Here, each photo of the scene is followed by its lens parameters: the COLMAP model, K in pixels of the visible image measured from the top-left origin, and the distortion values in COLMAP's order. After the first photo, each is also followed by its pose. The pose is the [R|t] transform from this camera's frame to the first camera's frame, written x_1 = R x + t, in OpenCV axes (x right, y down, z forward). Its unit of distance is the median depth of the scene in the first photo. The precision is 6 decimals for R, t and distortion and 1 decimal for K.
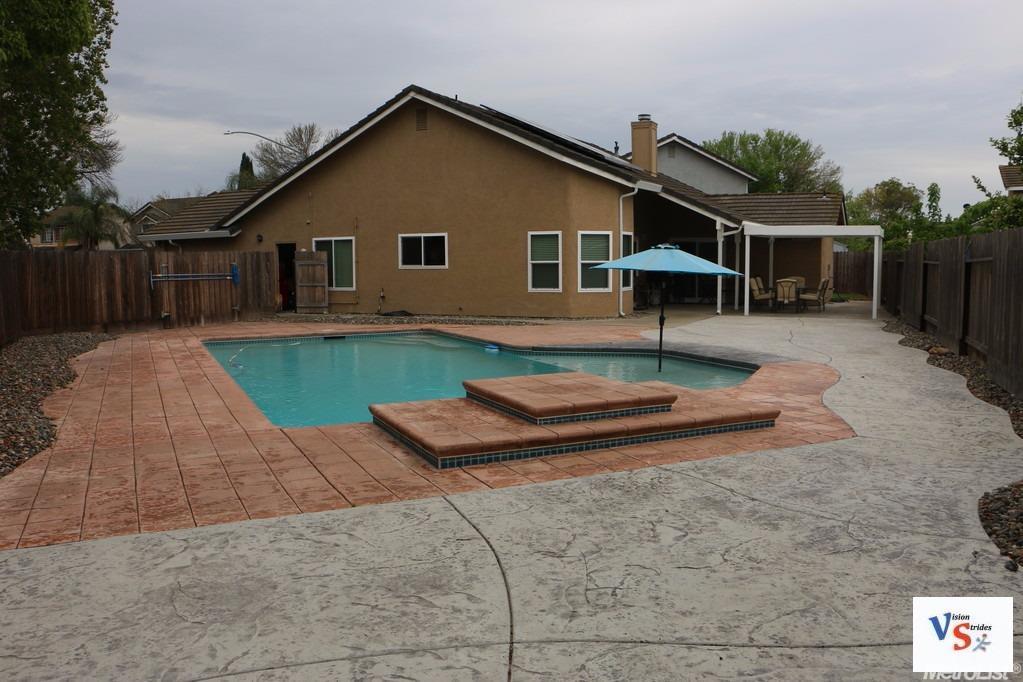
lens RADIAL K [[824.4, 0, 509.8], [0, 824.4, 341.4], [0, 0, 1]] dist [-0.183061, 0.138540]
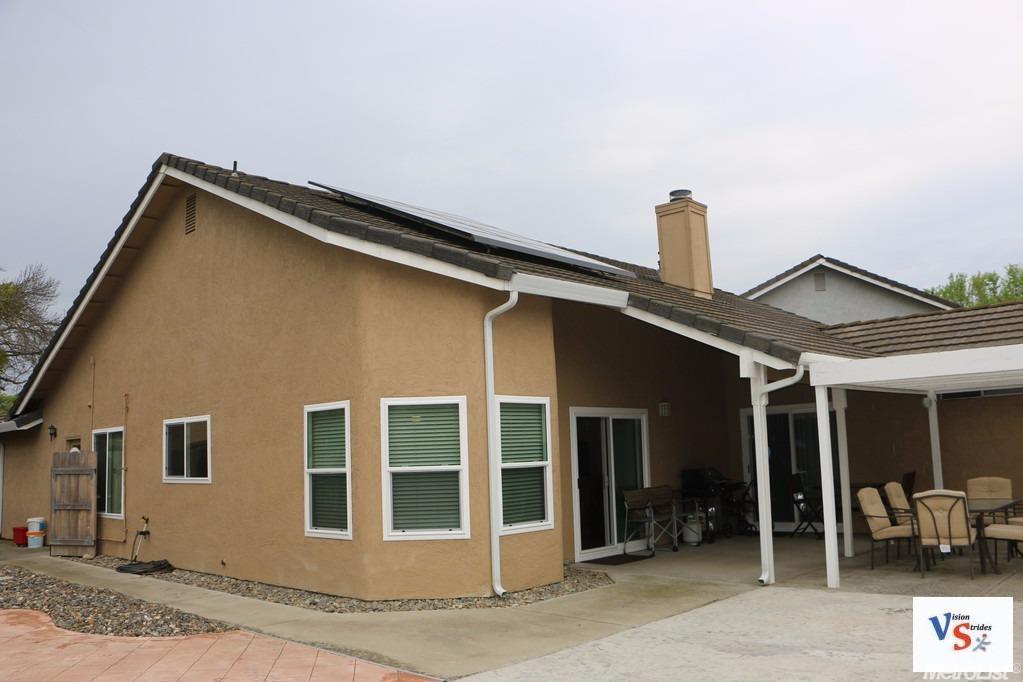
lens RADIAL K [[824.4, 0, 533.7], [0, 824.4, 337.1], [0, 0, 1]] dist [-0.183061, 0.138540]
pose [[0.959029, -0.068105, -0.275000, 0.264947], [0.000864, 0.971374, -0.237552, -0.058482], [0.283307, 0.227582, 0.931635, 0.569084]]
